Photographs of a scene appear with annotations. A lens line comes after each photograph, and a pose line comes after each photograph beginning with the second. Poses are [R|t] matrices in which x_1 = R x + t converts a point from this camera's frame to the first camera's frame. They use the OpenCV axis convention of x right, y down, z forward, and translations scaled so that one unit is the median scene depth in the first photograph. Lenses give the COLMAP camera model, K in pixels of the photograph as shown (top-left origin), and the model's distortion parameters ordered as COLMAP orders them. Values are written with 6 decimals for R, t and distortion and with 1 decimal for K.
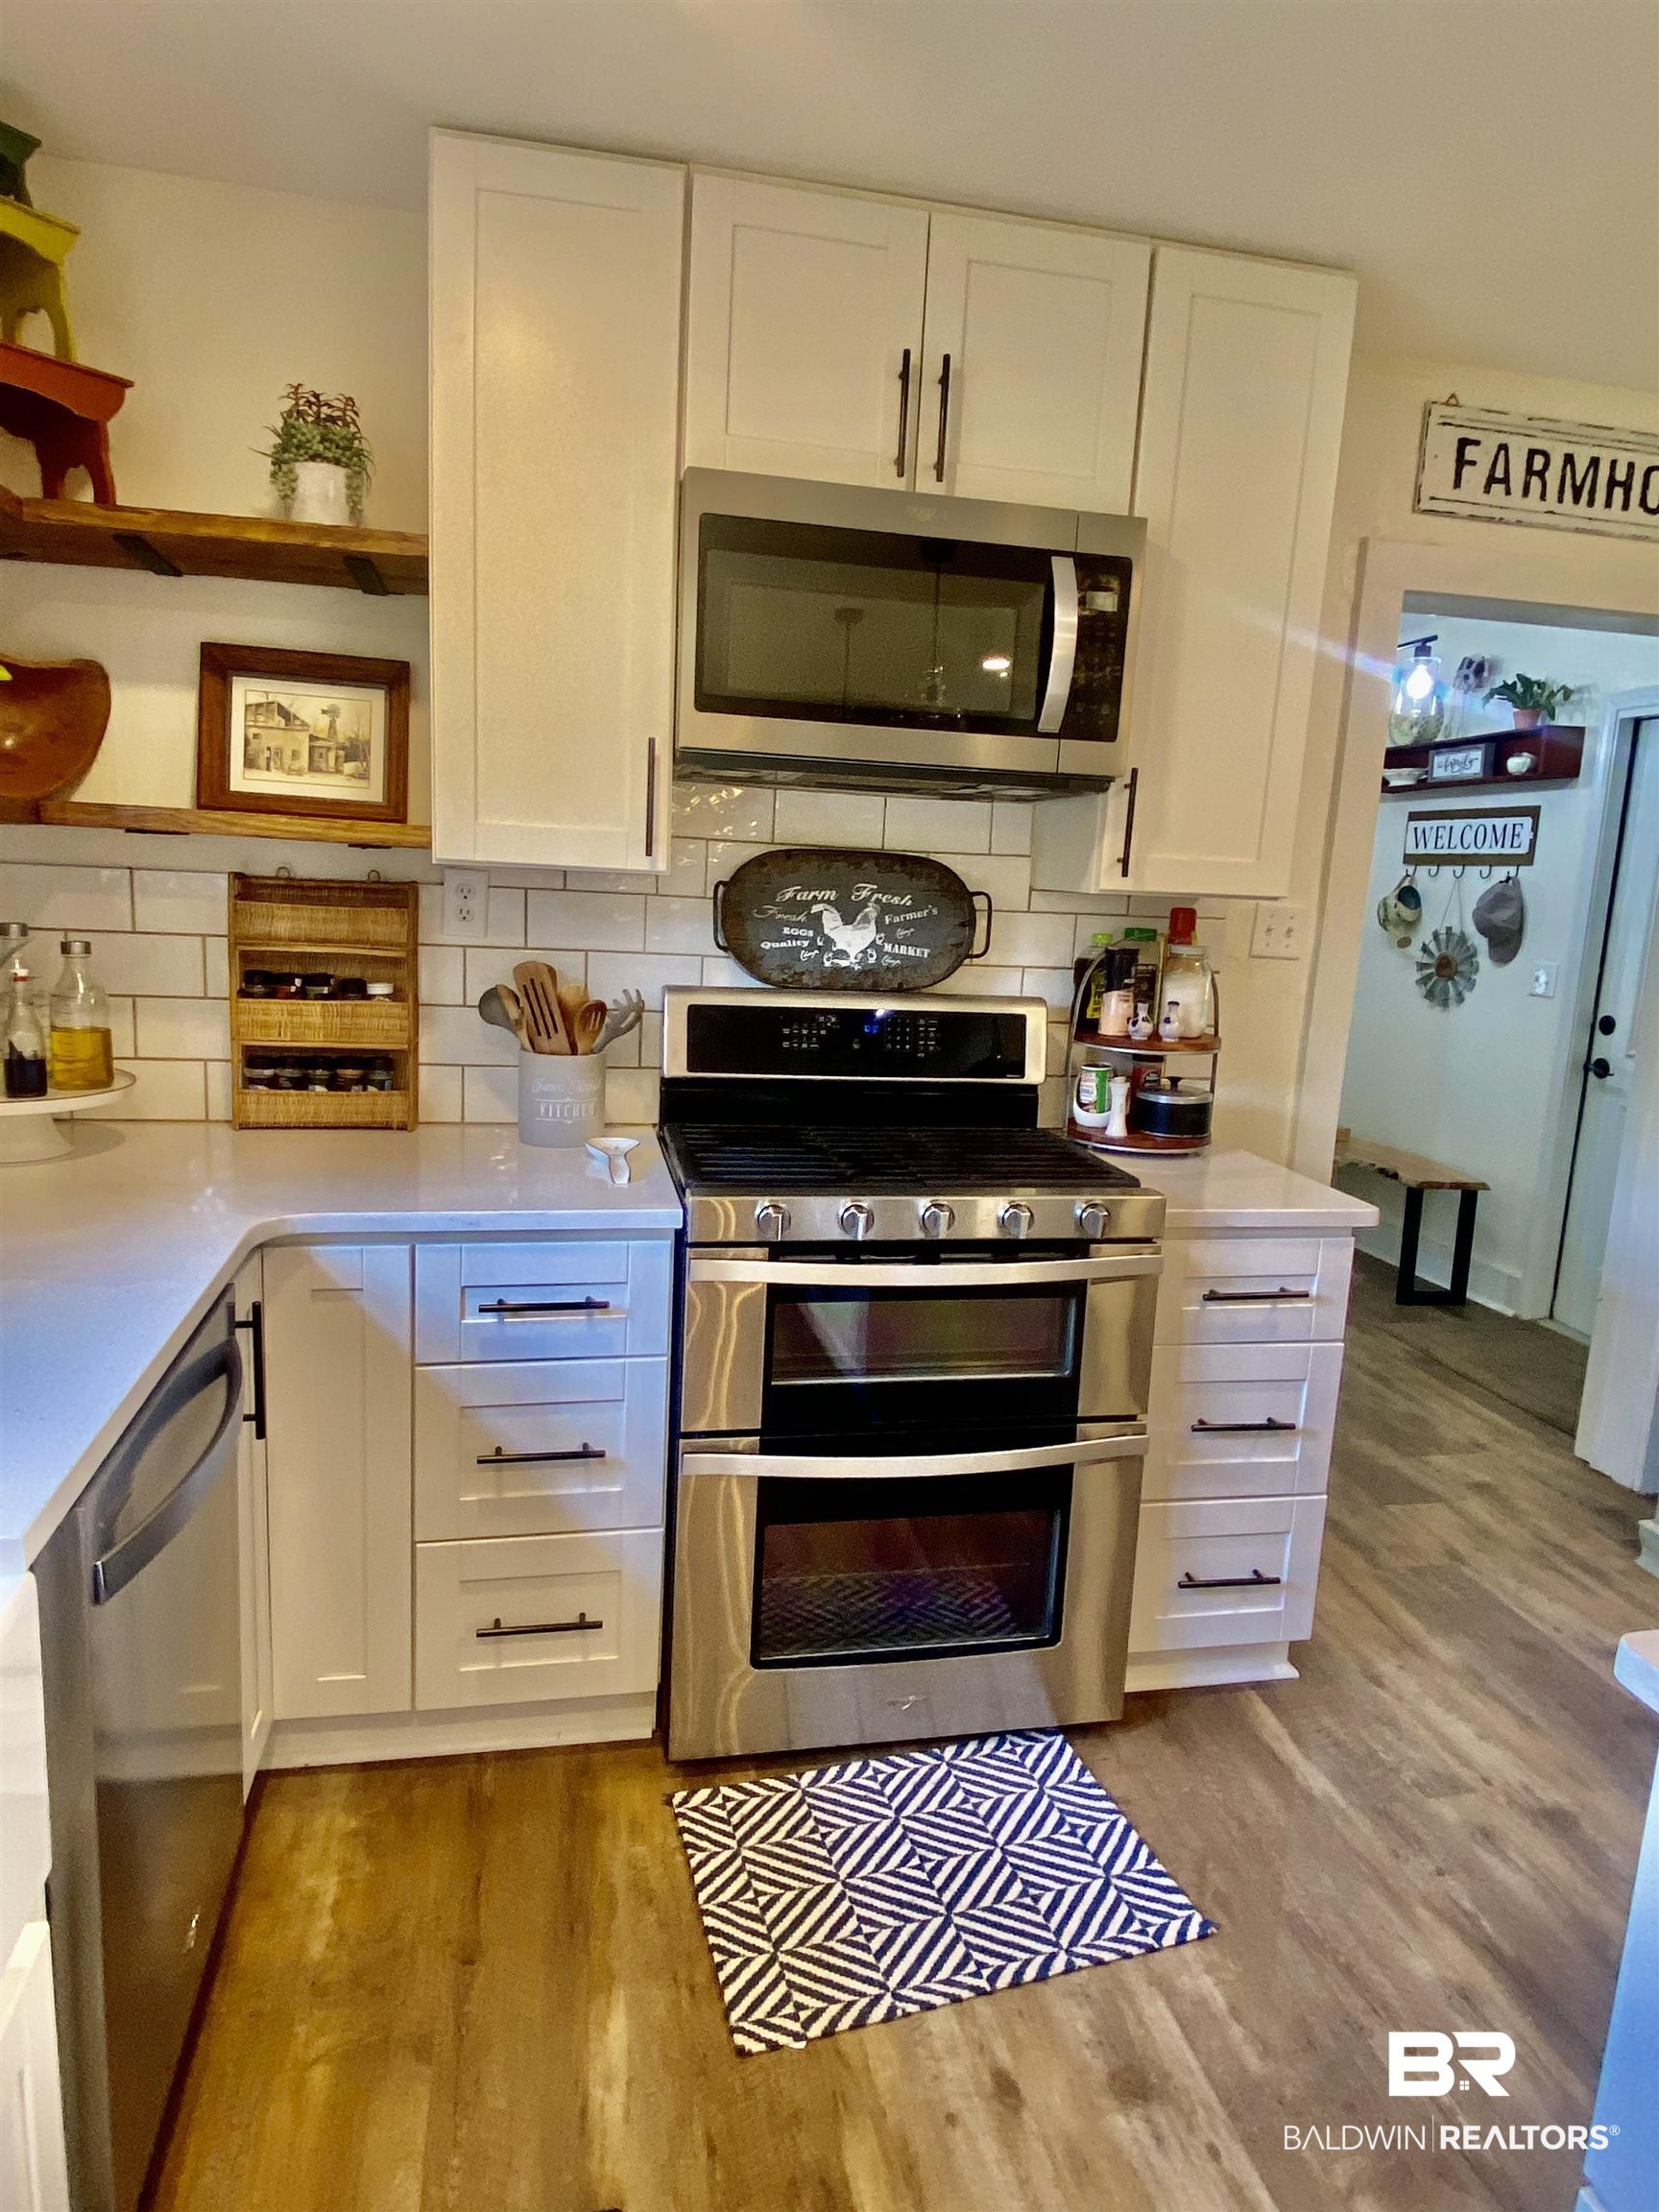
lens RADIAL K [[1317.0, 0, 829.5], [0, 1317.0, 1106.0], [0, 0, 1]] dist [0.075410, -0.093637]
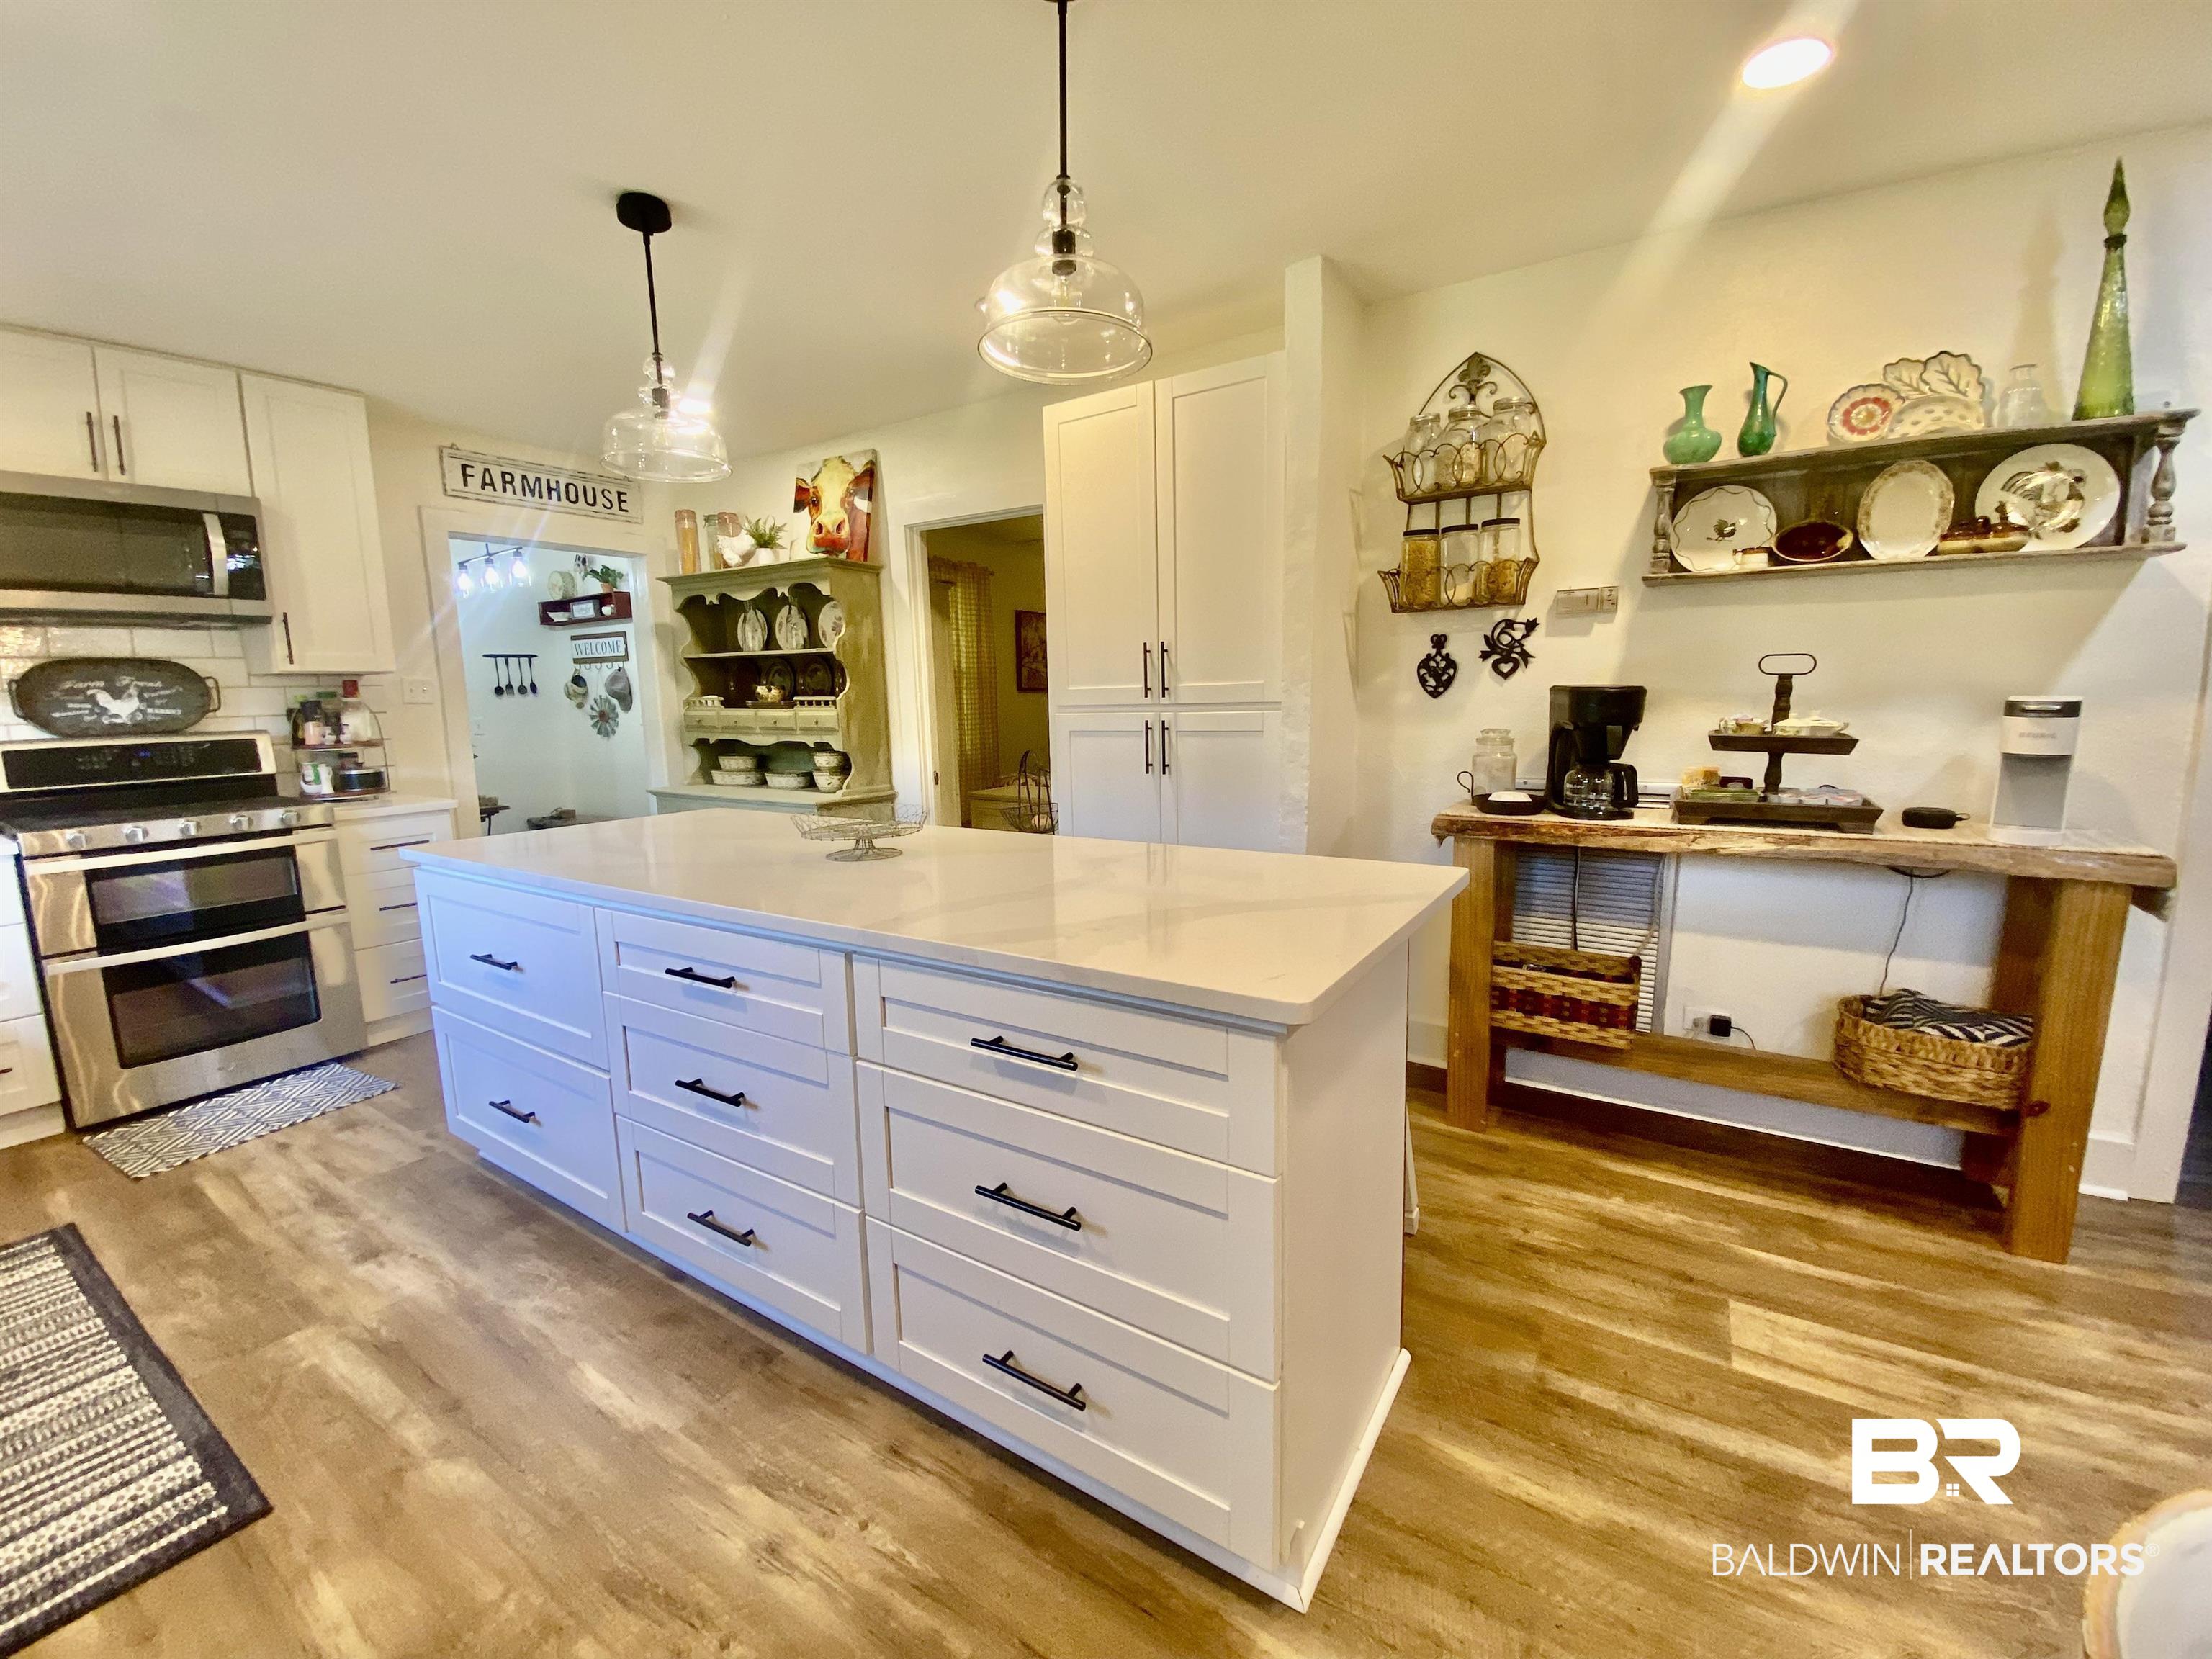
lens RADIAL K [[899.5, 0, 1096.1], [0, 899.5, 824.7], [0, 0, 1]] dist [0.016737, -0.018454]
pose [[0.705600, -0.165444, 0.689026, 0.095319], [0.176989, 0.982691, 0.054711, 0.215592], [-0.686151, 0.083346, 0.722669, -0.846503]]
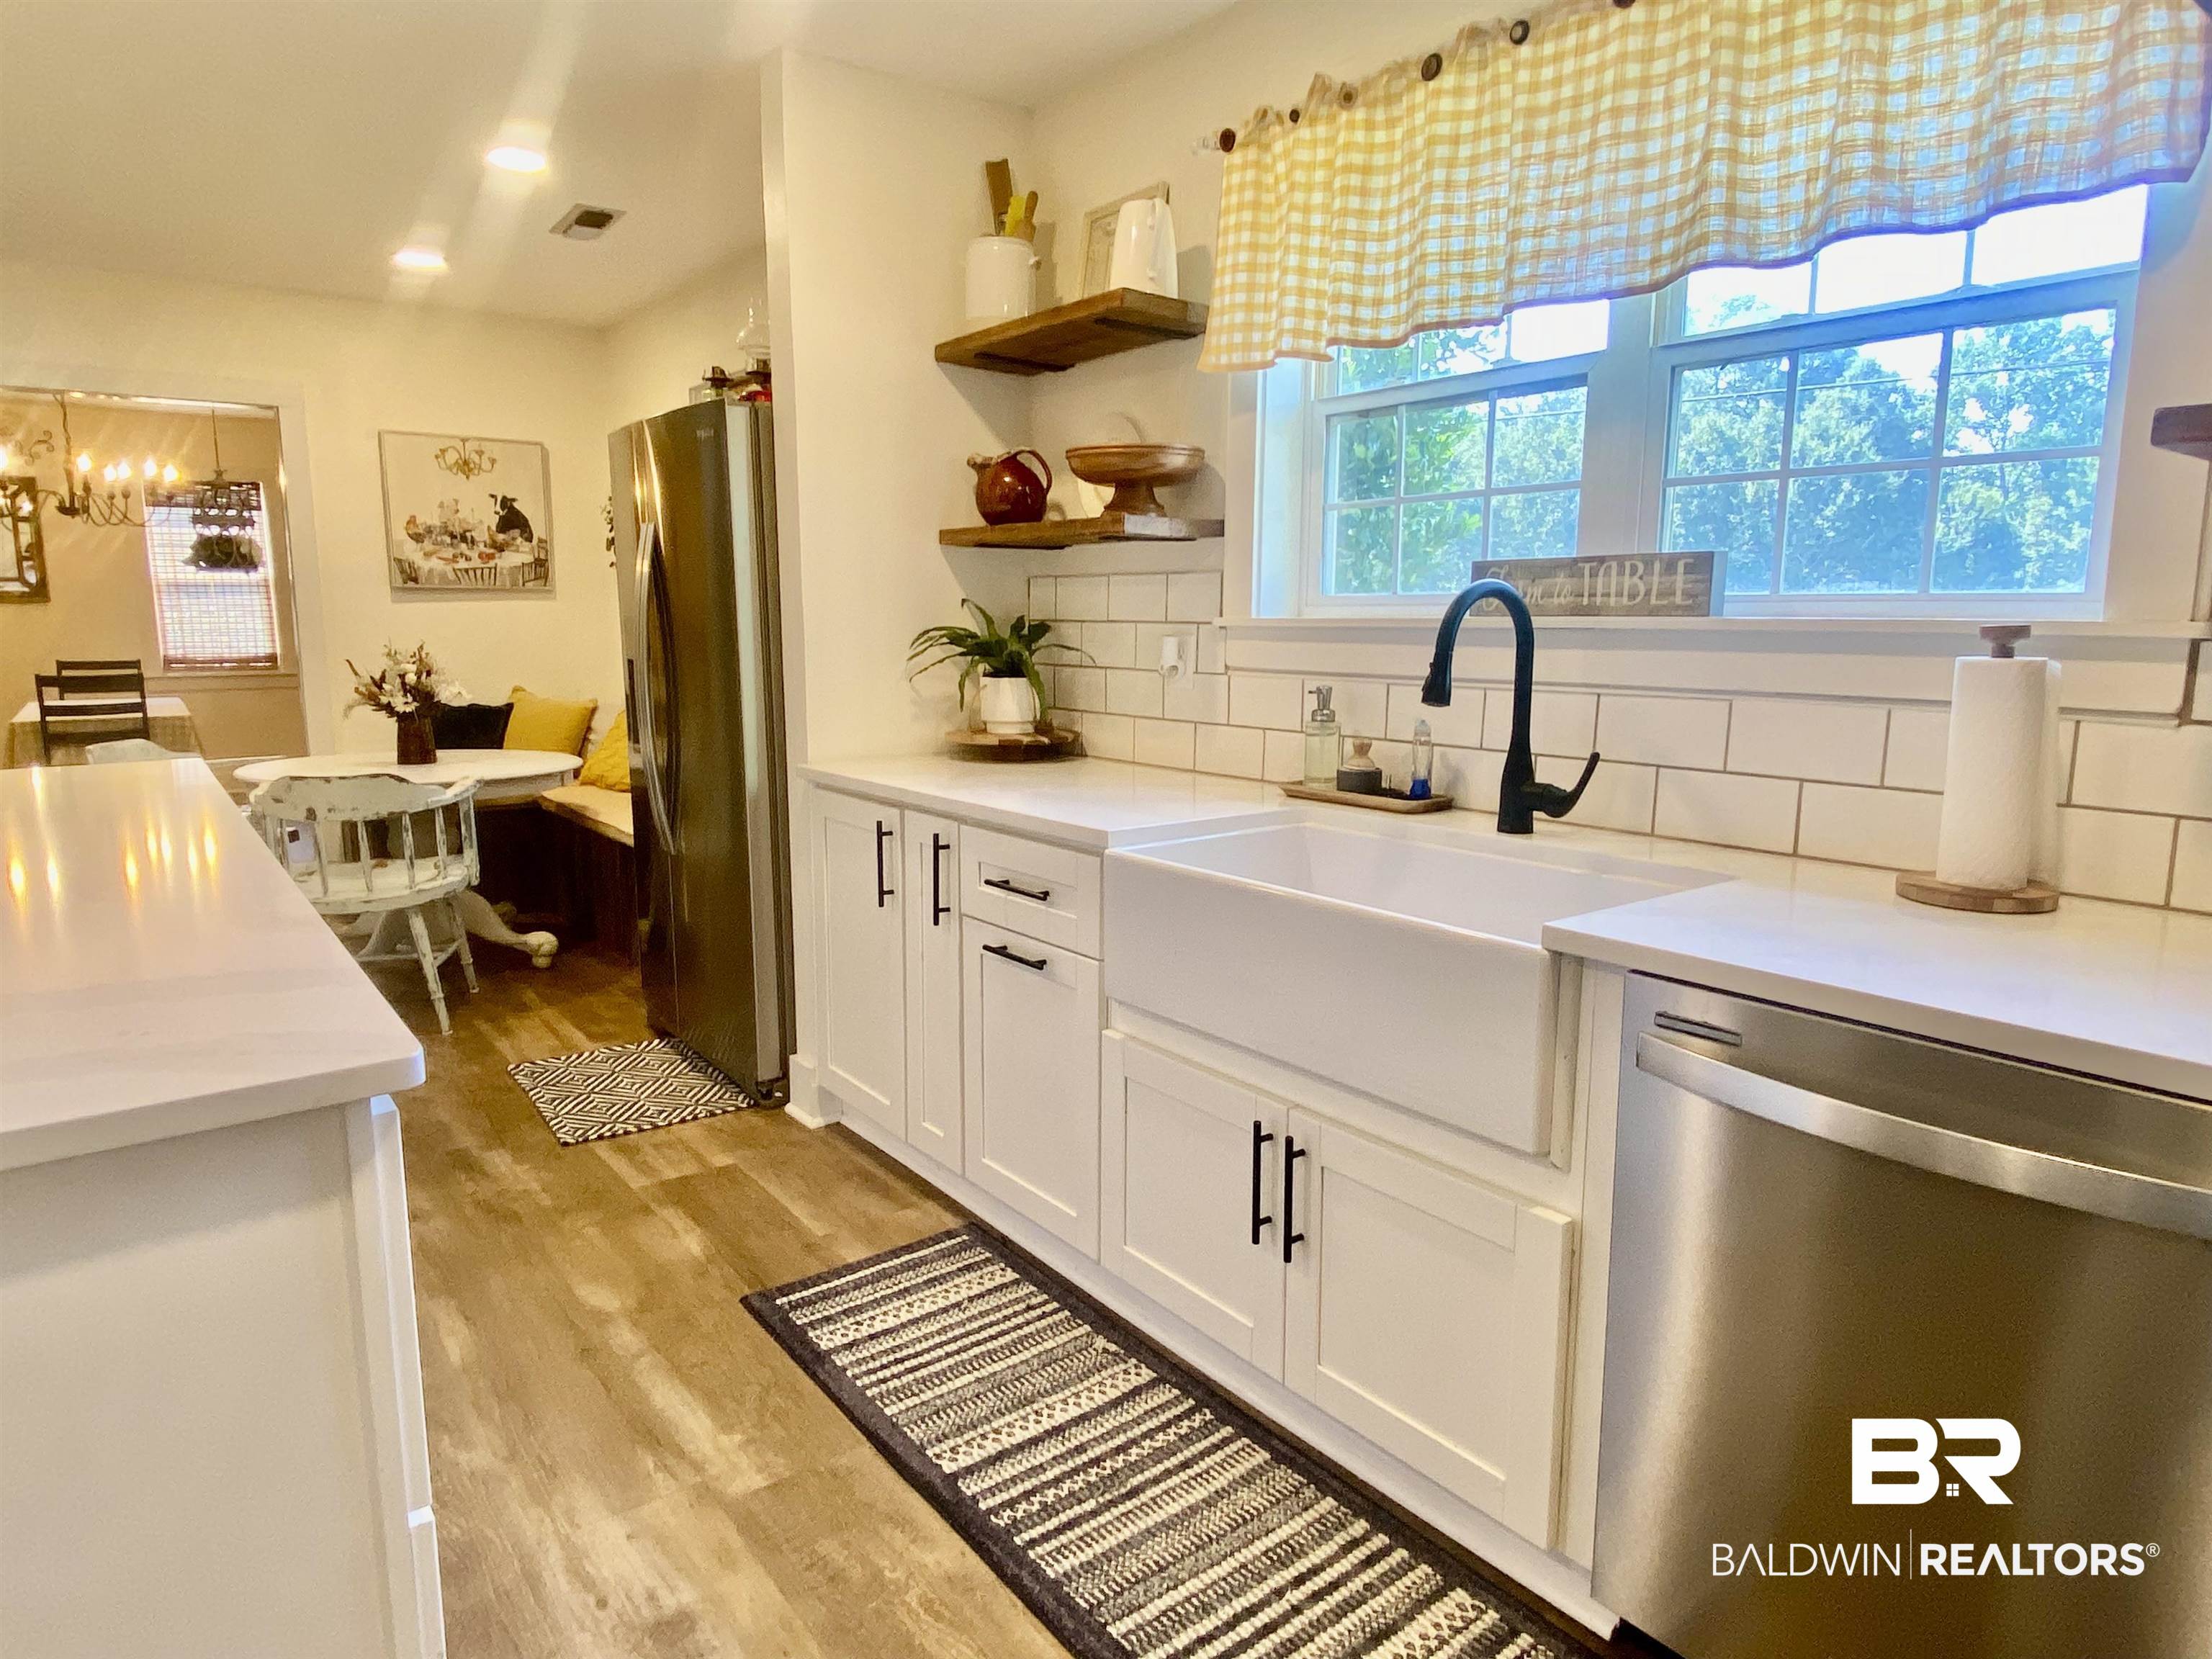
lens RADIAL K [[1317.0, 0, 1110.6], [0, 1317.0, 820.0], [0, 0, 1]] dist [0.075410, -0.093637]
pose [[-0.903434, 0.017056, -0.428388, 0.212813], [-0.118372, 0.950444, 0.287479, -0.073328], [0.412063, 0.310427, -0.856644, 0.860071]]
